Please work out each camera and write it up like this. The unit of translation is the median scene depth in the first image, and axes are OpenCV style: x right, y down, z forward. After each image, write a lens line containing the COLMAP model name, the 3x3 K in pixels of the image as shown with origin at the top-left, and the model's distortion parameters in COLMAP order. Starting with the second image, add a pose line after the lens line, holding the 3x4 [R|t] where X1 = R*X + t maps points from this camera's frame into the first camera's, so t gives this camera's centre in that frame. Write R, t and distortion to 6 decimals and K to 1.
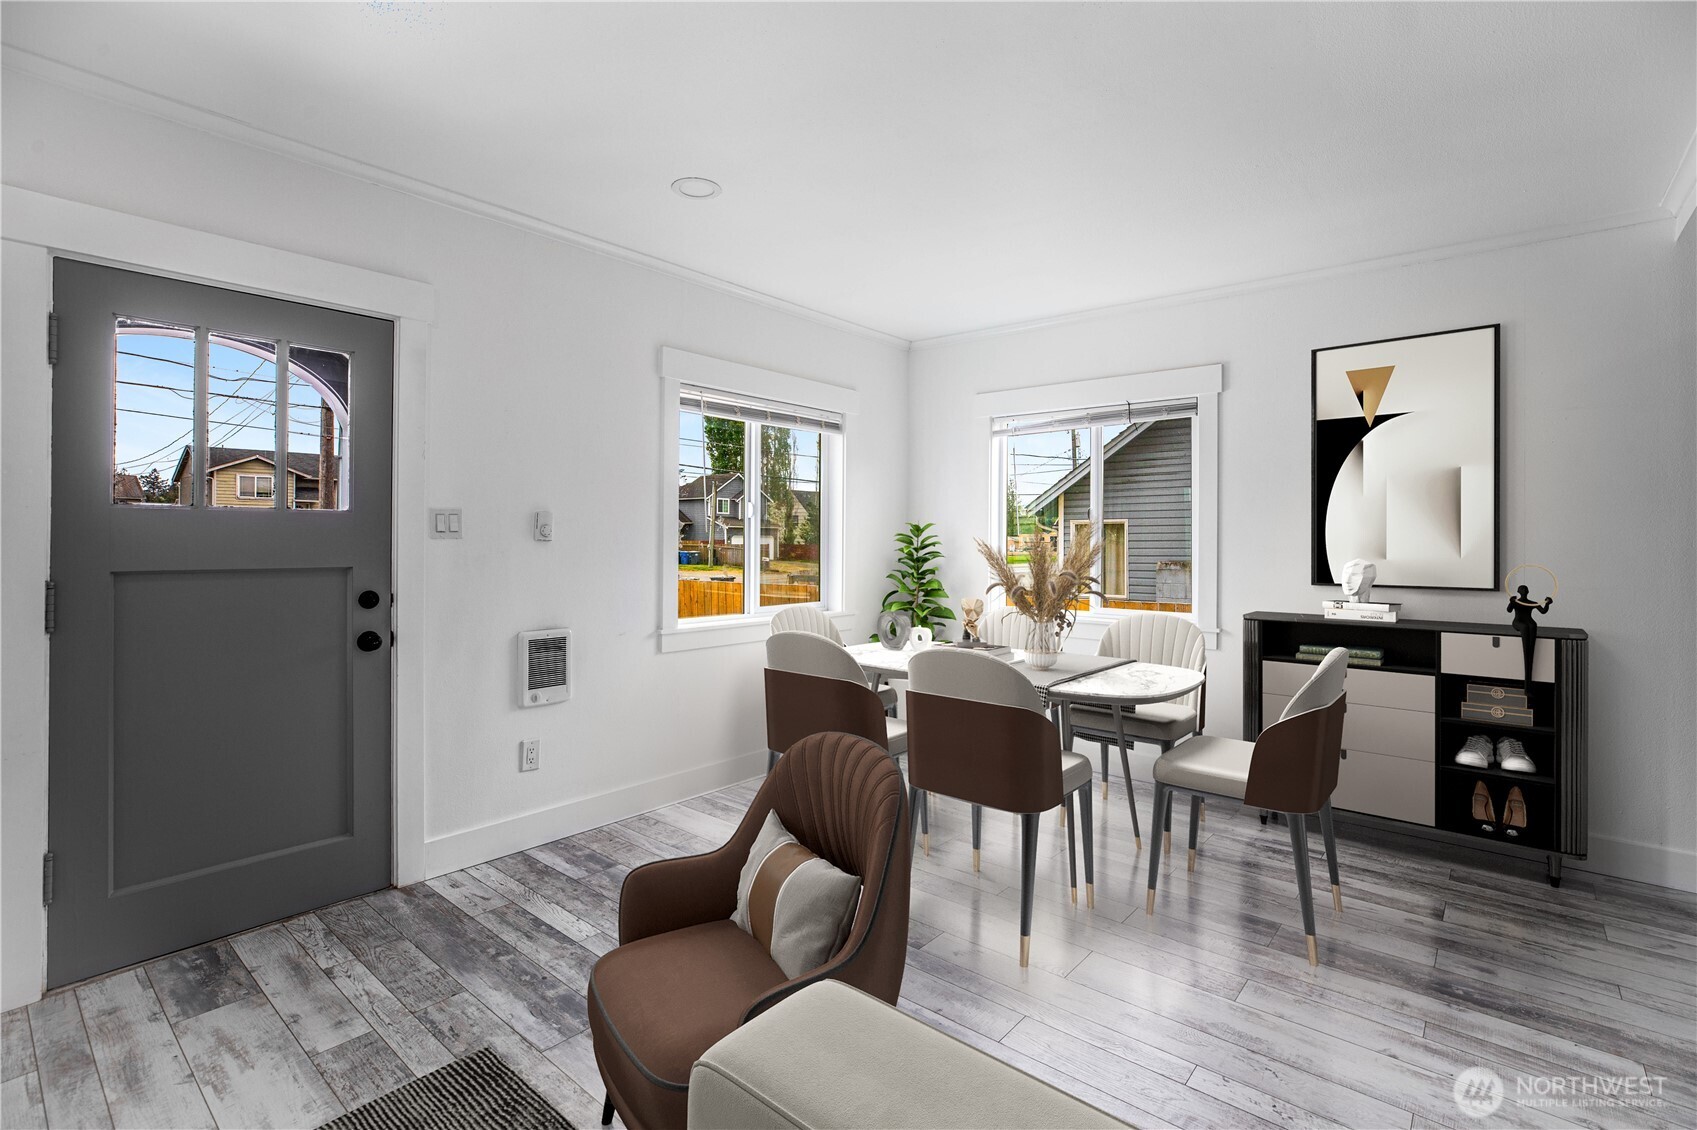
lens RADIAL K [[803.4, 0, 886.1], [0, 803.4, 537.4], [0, 0, 1]] dist [-0.014477, 0.004698]
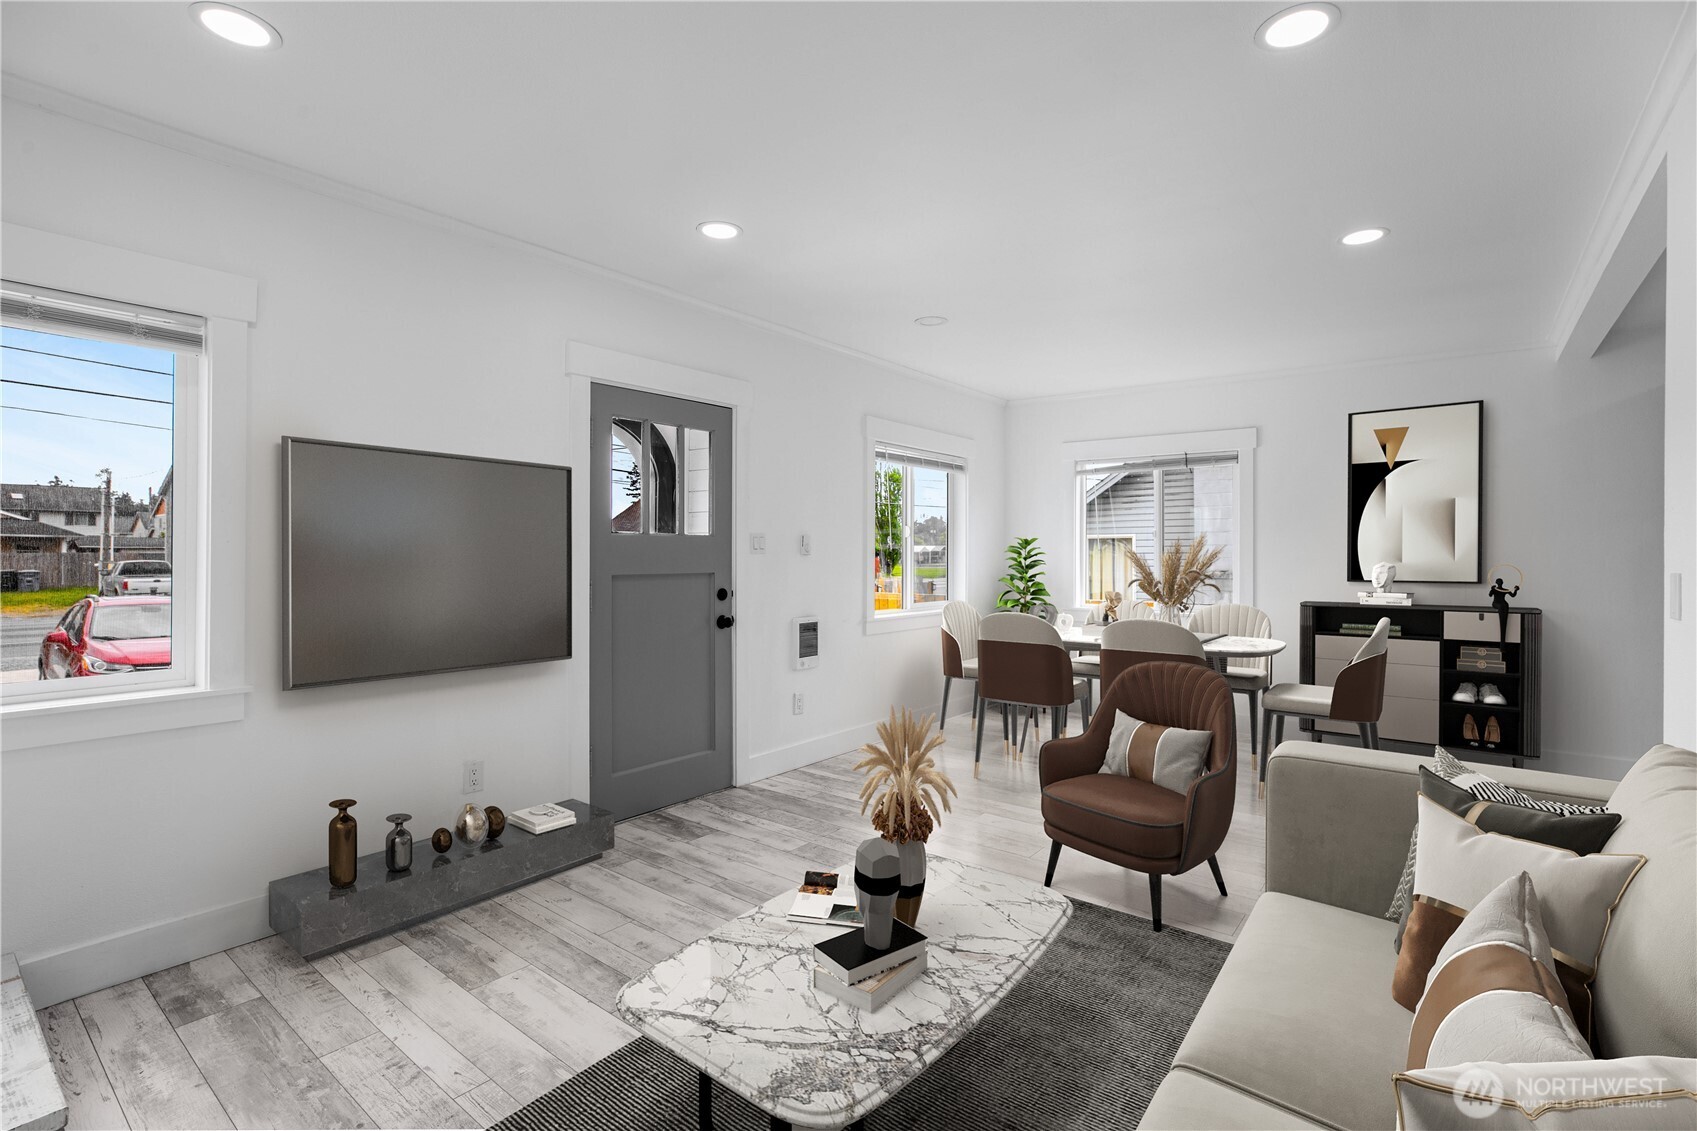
lens RADIAL K [[803.4, 0, 839.5], [0, 803.4, 563.0], [0, 0, 1]] dist [-0.014477, 0.004698]
pose [[0.999752, -0.006708, -0.021234, -0.374603], [0.007127, 0.999780, 0.019725, -0.008716], [0.021097, -0.019871, 0.999580, -0.478388]]
